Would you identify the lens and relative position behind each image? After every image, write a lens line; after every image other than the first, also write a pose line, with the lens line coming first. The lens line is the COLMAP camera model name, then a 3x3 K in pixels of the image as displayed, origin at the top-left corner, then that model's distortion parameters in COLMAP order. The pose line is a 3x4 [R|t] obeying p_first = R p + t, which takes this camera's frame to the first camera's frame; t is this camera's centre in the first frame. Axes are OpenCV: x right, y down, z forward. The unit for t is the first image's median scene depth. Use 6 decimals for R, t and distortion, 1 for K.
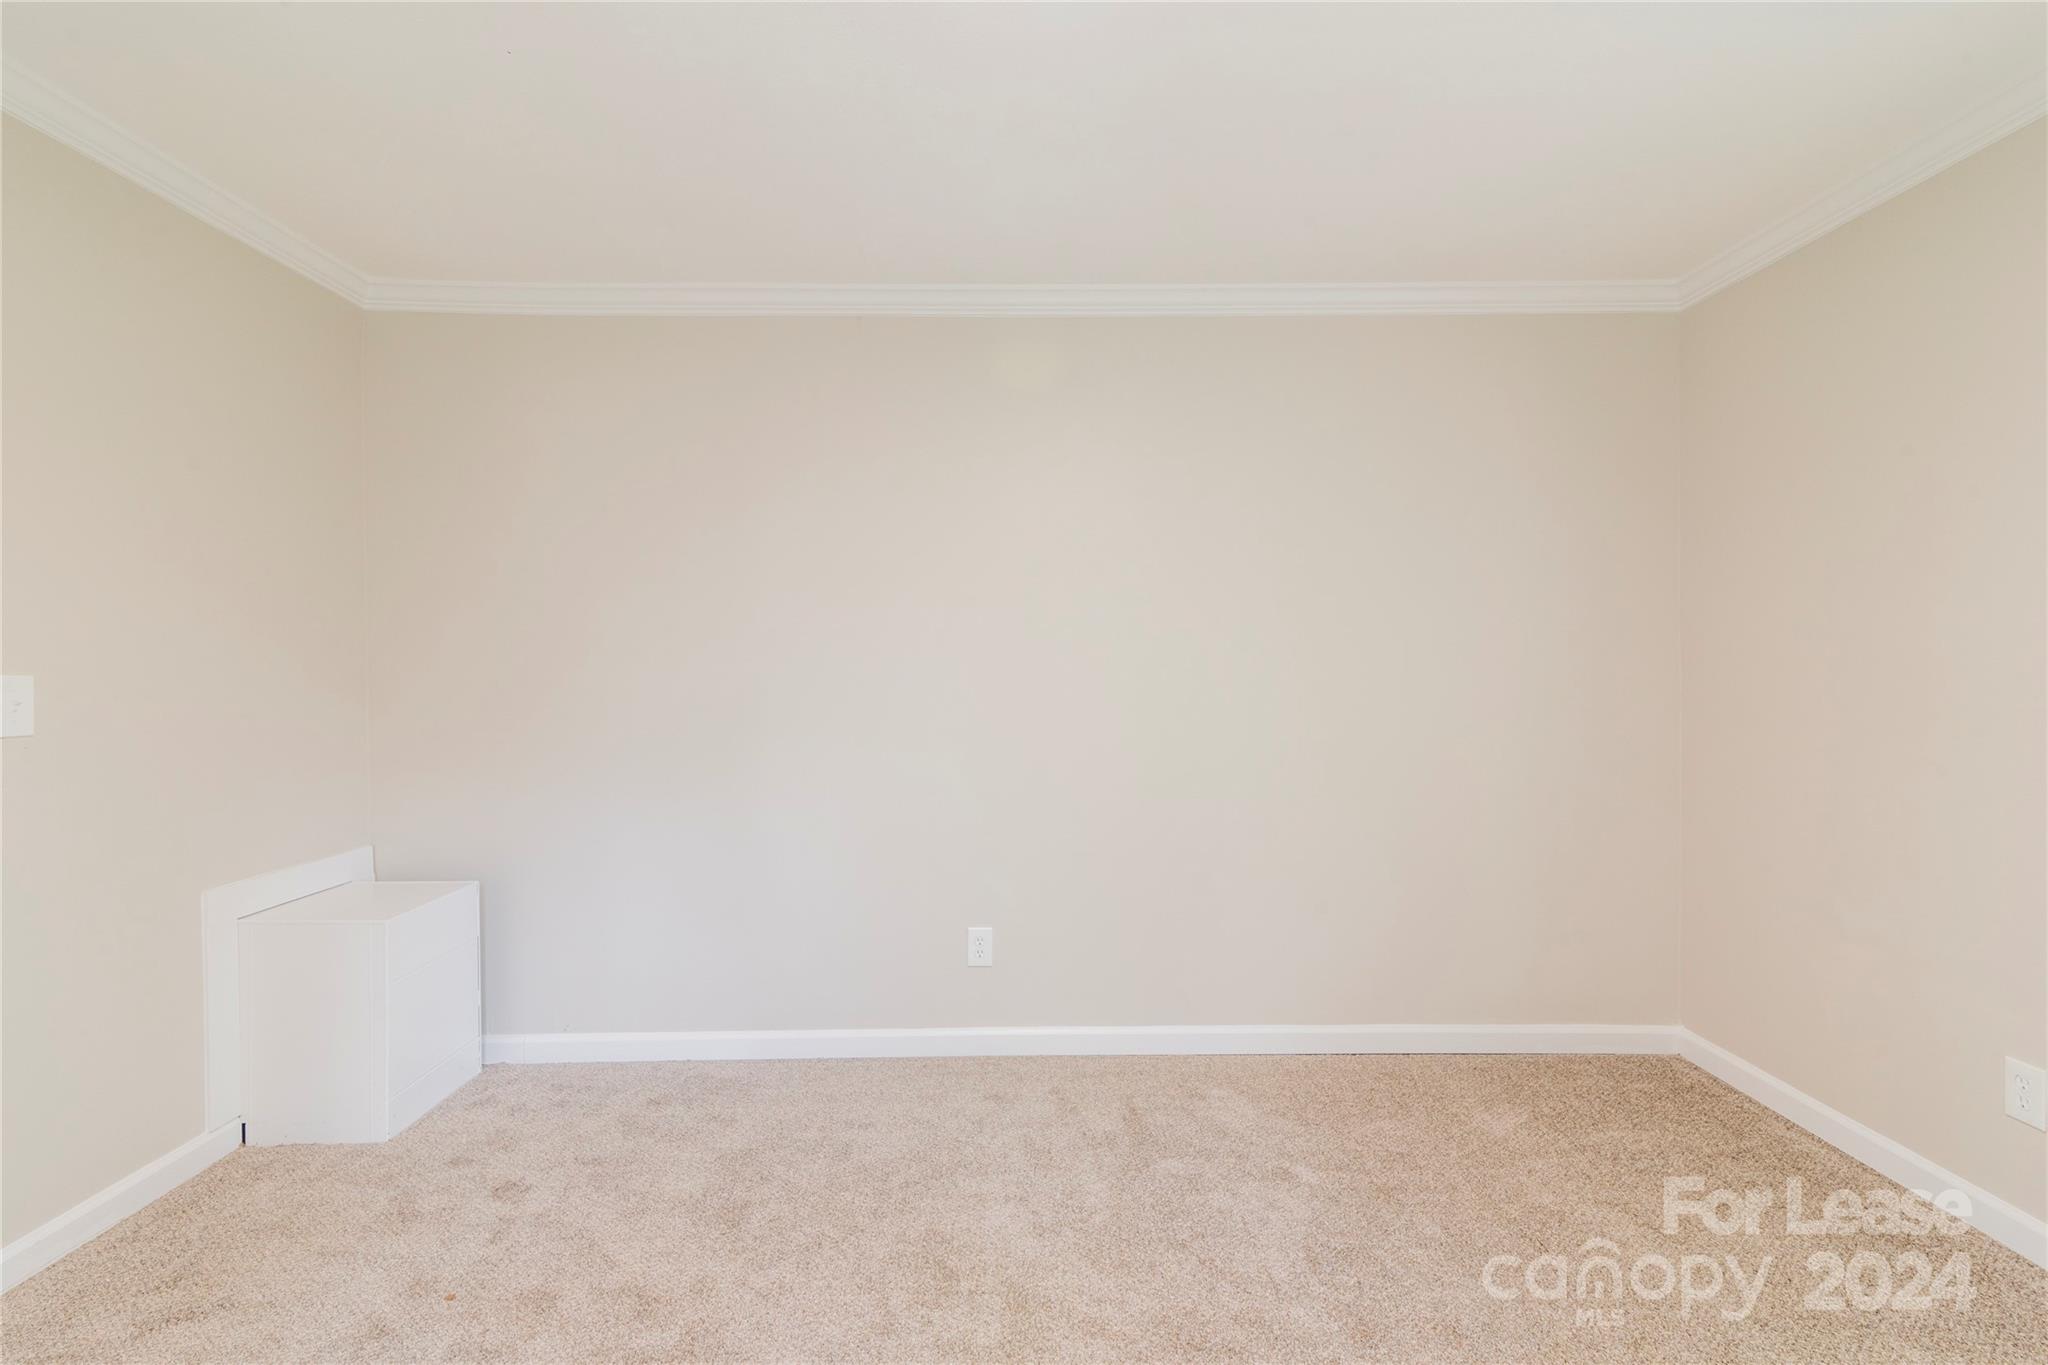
lens RADIAL K [[970.8, 0, 1024.0], [0, 970.8, 682.5], [0, 0, 1]] dist [0.025903, 0.000043]
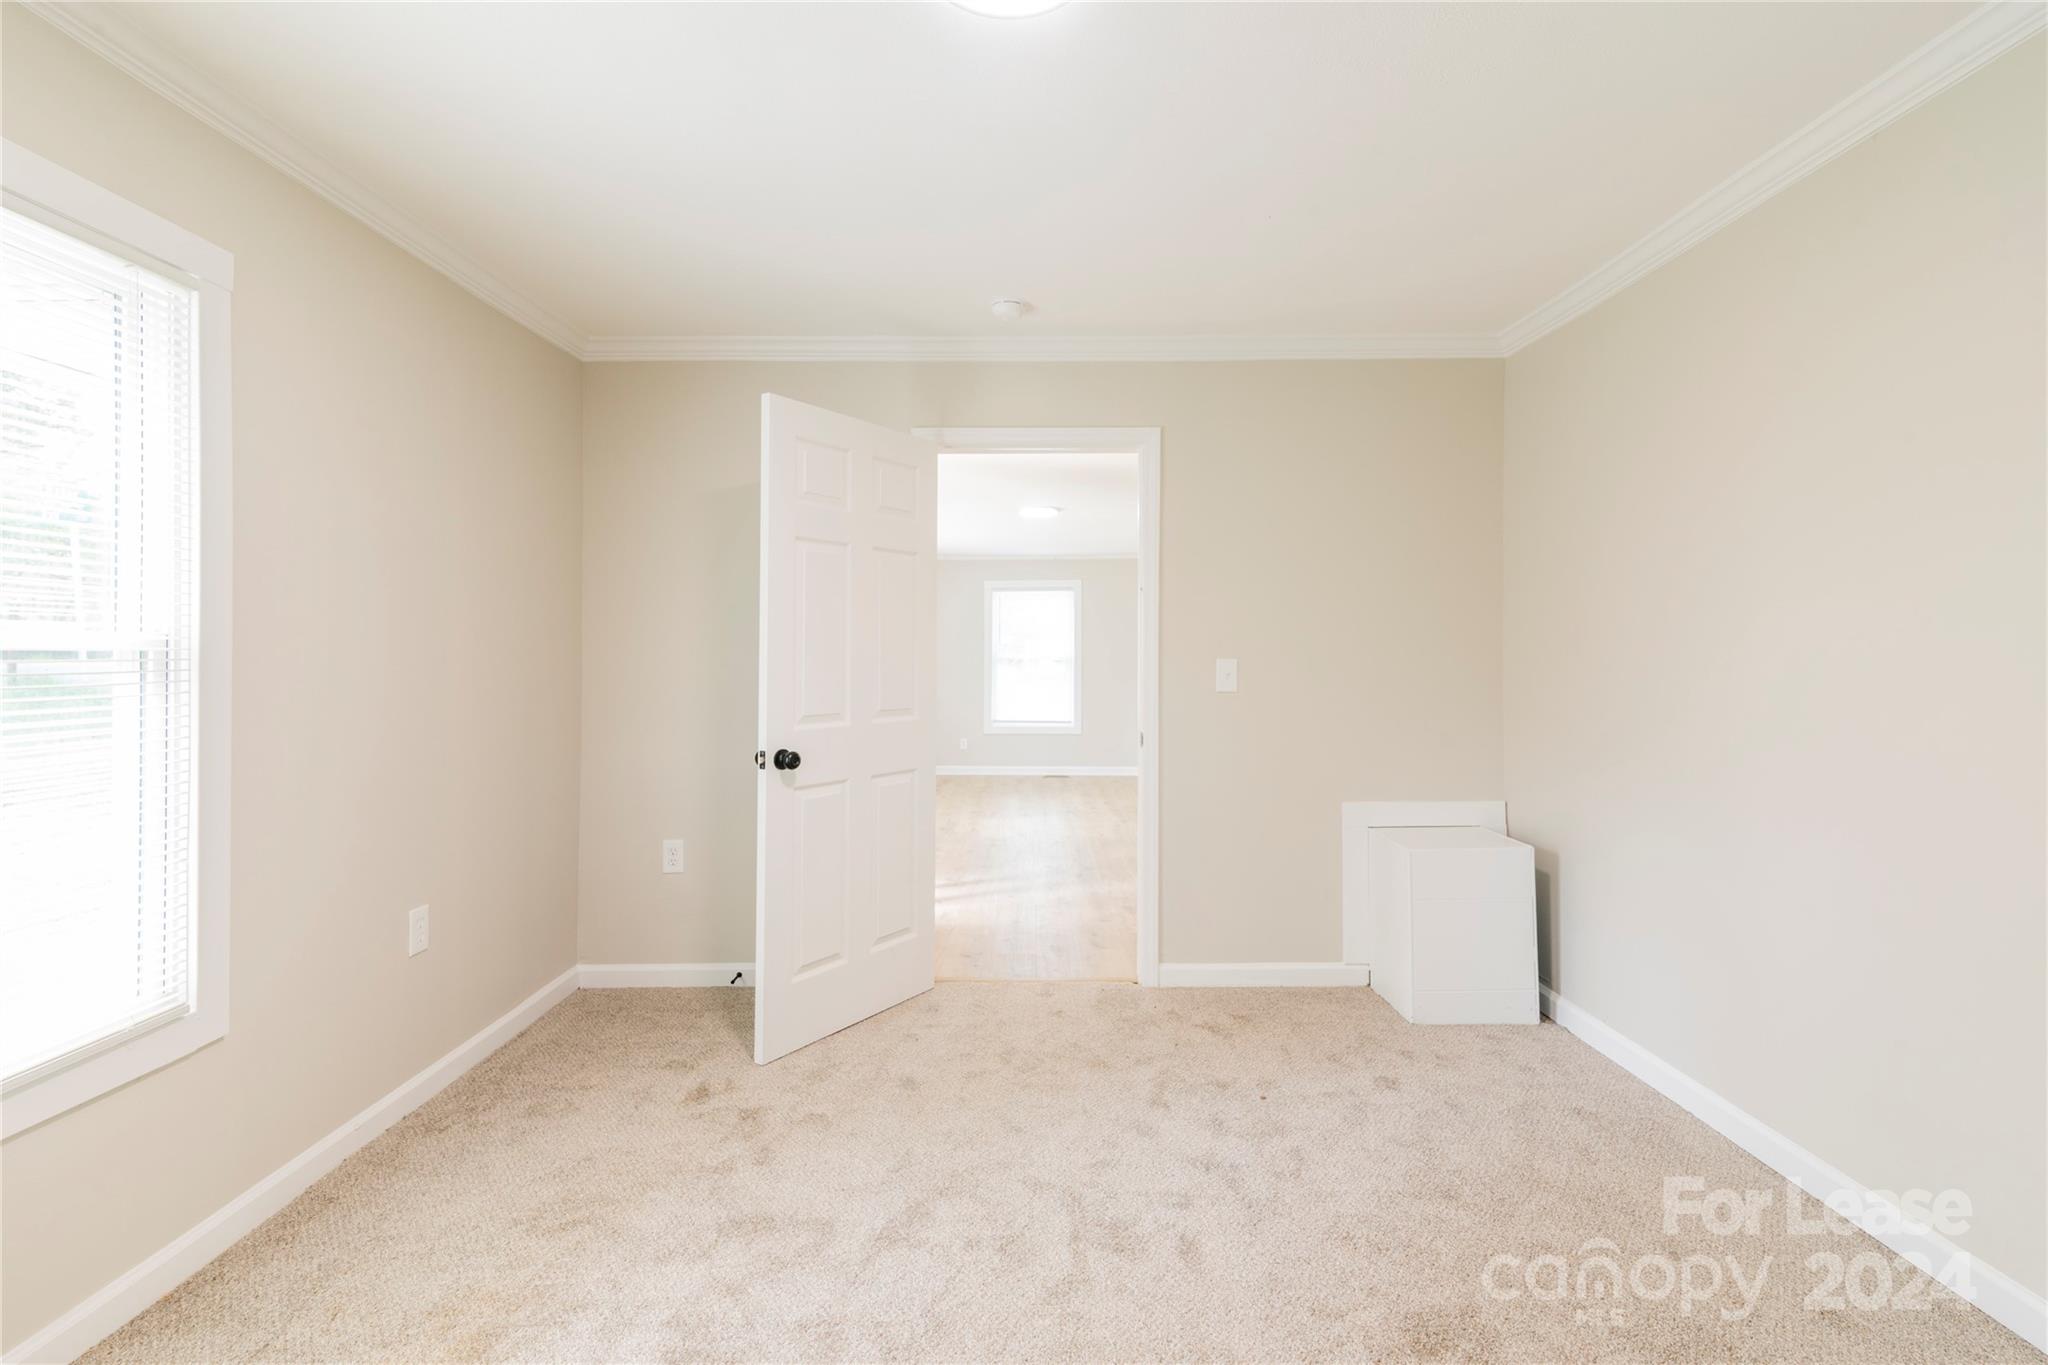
lens RADIAL K [[970.8, 0, 1024.0], [0, 970.8, 682.5], [0, 0, 1]] dist [0.025903, 0.000043]
pose [[-0.003909, 0.034499, -0.999397, 0.645275], [-0.012157, 0.999329, 0.034544, -0.015548], [0.999918, 0.012285, -0.003487, 0.525304]]
